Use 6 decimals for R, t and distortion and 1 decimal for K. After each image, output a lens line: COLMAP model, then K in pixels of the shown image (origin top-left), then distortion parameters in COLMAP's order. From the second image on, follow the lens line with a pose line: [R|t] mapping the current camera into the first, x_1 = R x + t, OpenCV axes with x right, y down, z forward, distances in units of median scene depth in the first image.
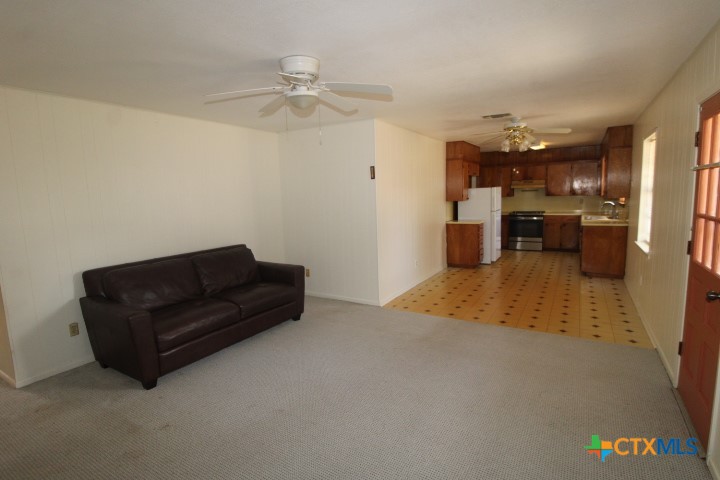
lens RADIAL K [[365.3, 0, 362.3], [0, 365.3, 240.3], [0, 0, 1]] dist [-0.001419, -0.008613]
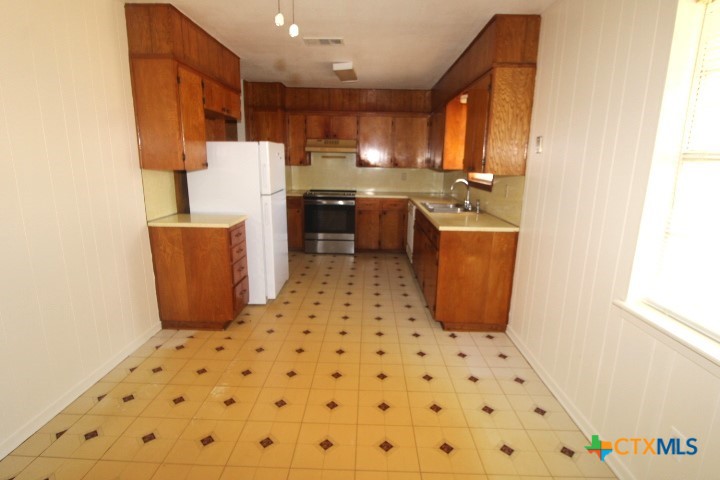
lens RADIAL K [[365.3, 0, 361.4], [0, 365.3, 240.6], [0, 0, 1]] dist [-0.001419, -0.008613]
pose [[0.871211, -0.060500, 0.487166, 0.201050], [0.018478, 0.995715, 0.090610, -0.052749], [-0.490560, -0.069939, 0.868596, 0.456625]]
